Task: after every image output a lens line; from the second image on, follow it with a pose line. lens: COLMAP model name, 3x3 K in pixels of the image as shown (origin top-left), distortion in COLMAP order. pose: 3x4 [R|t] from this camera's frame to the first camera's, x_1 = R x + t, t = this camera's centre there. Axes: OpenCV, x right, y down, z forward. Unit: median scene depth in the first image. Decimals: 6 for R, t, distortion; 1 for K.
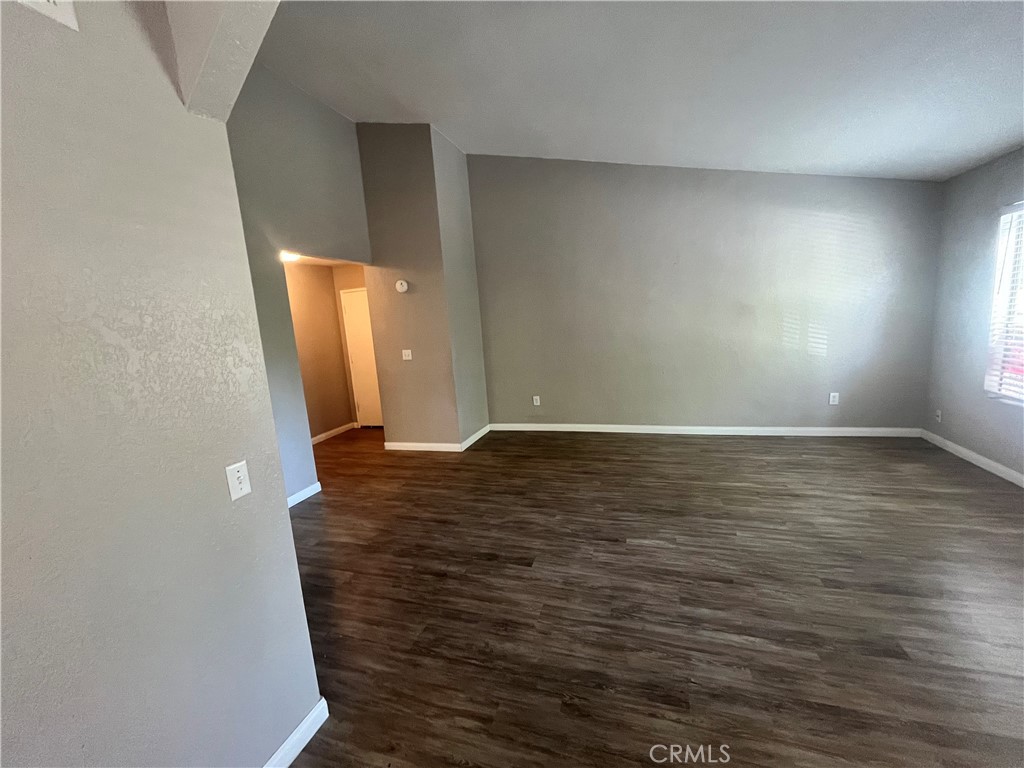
lens RADIAL K [[413.3, 0, 510.8], [0, 413.3, 380.8], [0, 0, 1]] dist [-0.002485, -0.000243]
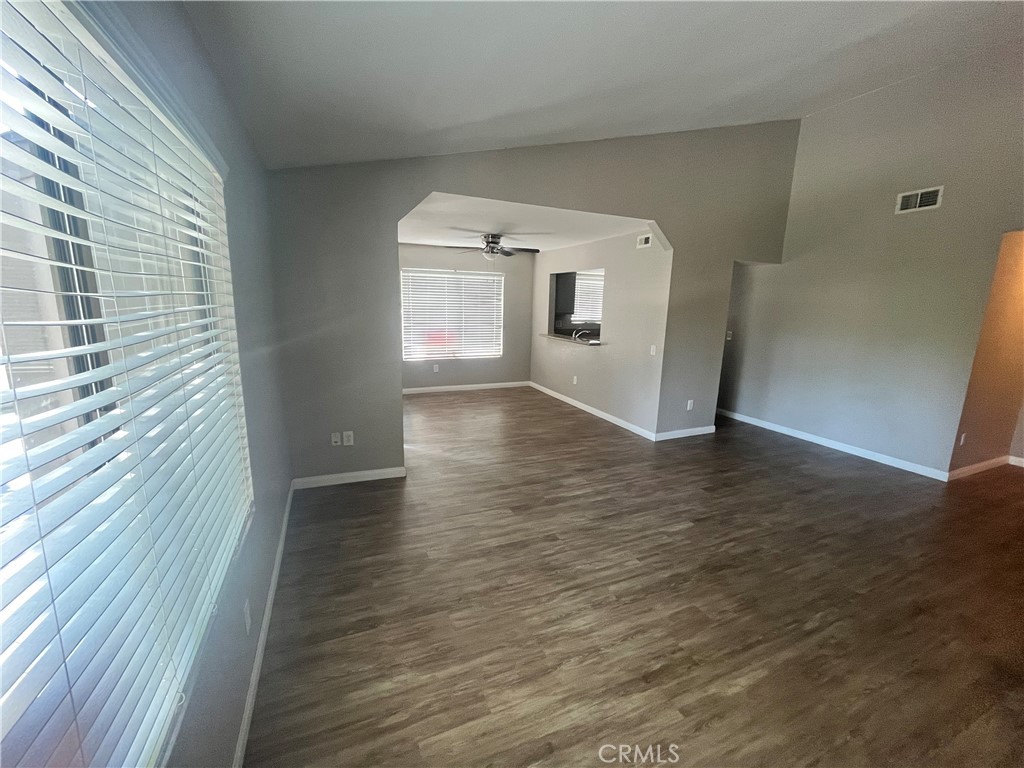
lens RADIAL K [[413.3, 0, 509.7], [0, 413.3, 382.7], [0, 0, 1]] dist [-0.002485, -0.000243]
pose [[-0.745294, 0.178510, -0.642394, 1.308782], [-0.069312, 0.937527, 0.340937, -0.317476], [0.663123, 0.298624, -0.686361, 1.337835]]
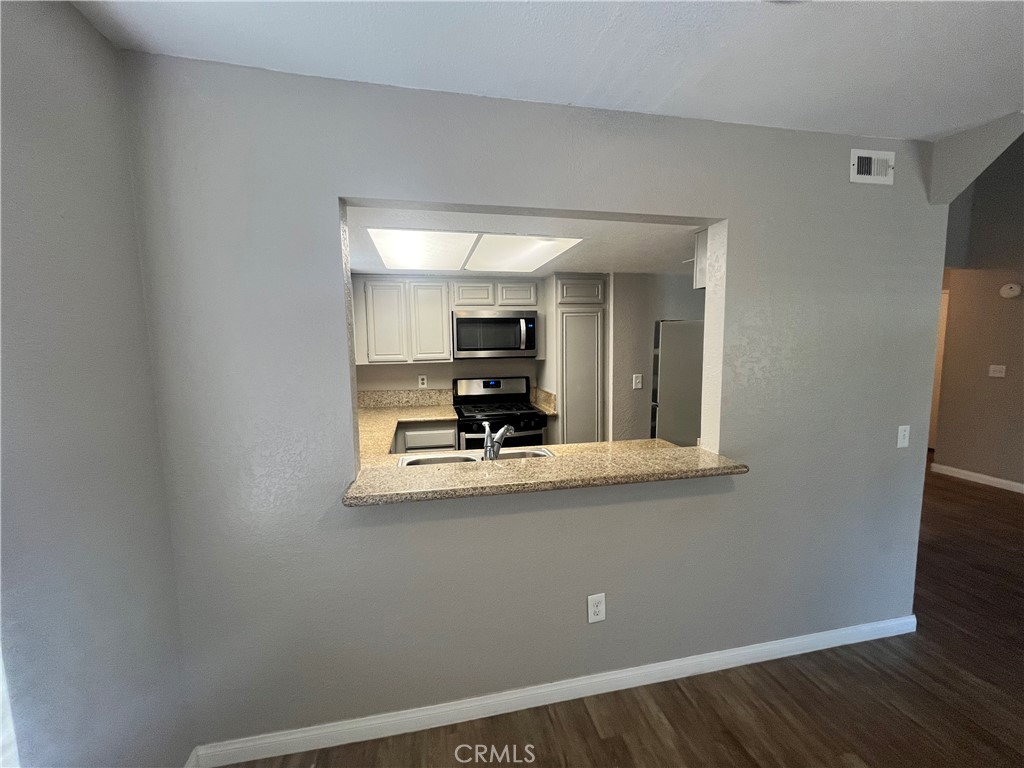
lens RADIAL K [[413.3, 0, 510.8], [0, 413.3, 378.5], [0, 0, 1]] dist [-0.002485, -0.000243]
pose [[0.501429, 0.154189, -0.851349, -0.054264], [-0.153075, 0.984279, 0.088107, 0.055719], [0.851550, 0.086141, 0.517148, -0.524088]]
